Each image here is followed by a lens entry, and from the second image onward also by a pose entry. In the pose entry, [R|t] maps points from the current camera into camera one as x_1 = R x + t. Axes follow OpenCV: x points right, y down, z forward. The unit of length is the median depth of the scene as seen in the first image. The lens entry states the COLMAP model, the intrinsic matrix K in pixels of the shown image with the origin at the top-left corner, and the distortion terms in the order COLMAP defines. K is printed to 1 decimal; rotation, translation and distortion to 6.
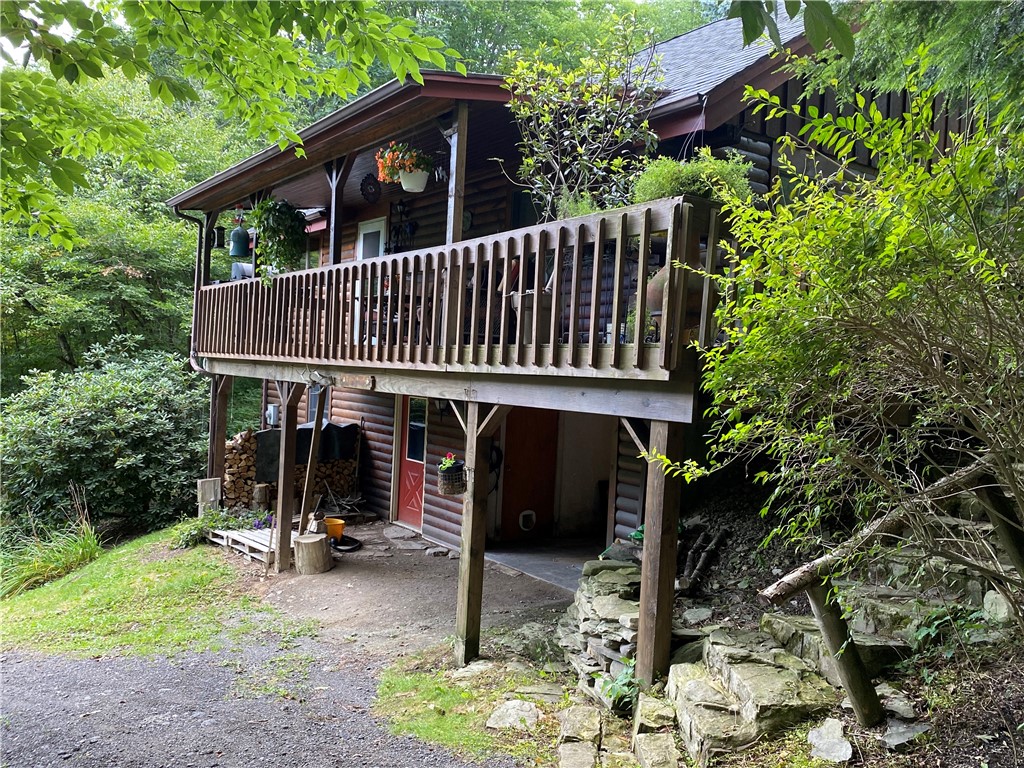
lens RADIAL K [[836.5, 0, 512.2], [0, 836.5, 383.3], [0, 0, 1]] dist [0.000524, 0.000065]
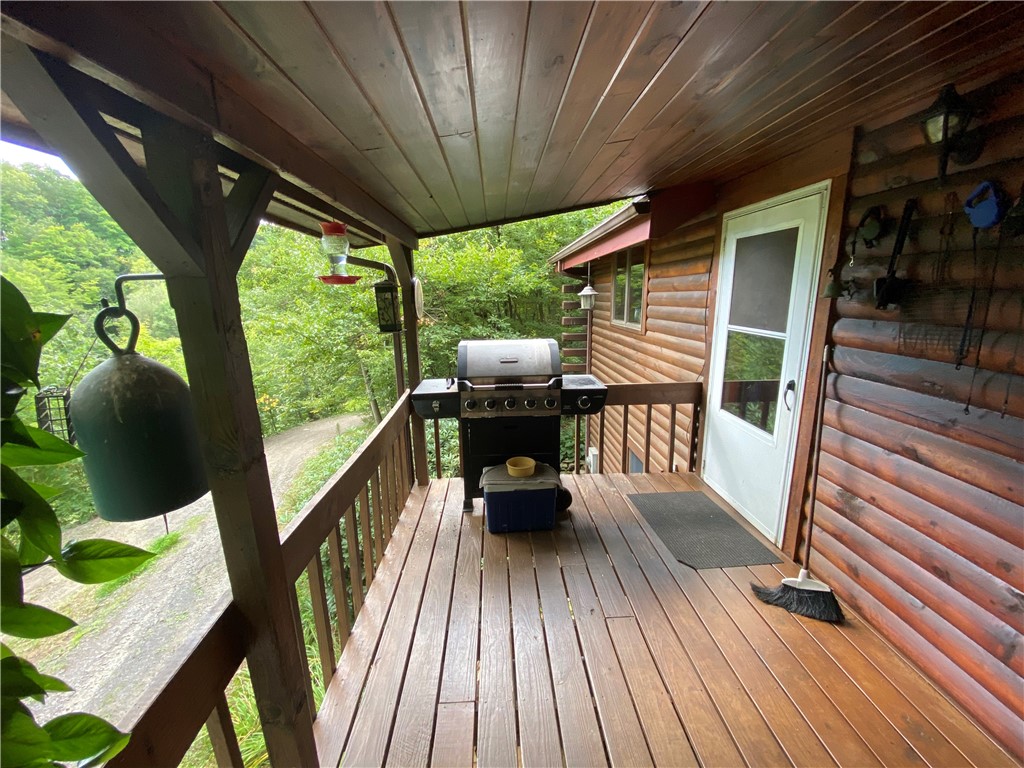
lens RADIAL K [[417.0, 0, 512.9], [0, 417.0, 381.9], [0, 0, 1]] dist [0.008243, -0.012889]
pose [[0.836738, 0.046237, -0.545648, -0.152537], [0.055281, 0.984206, 0.168171, -0.148147], [0.544806, -0.170879, 0.820967, 0.744412]]
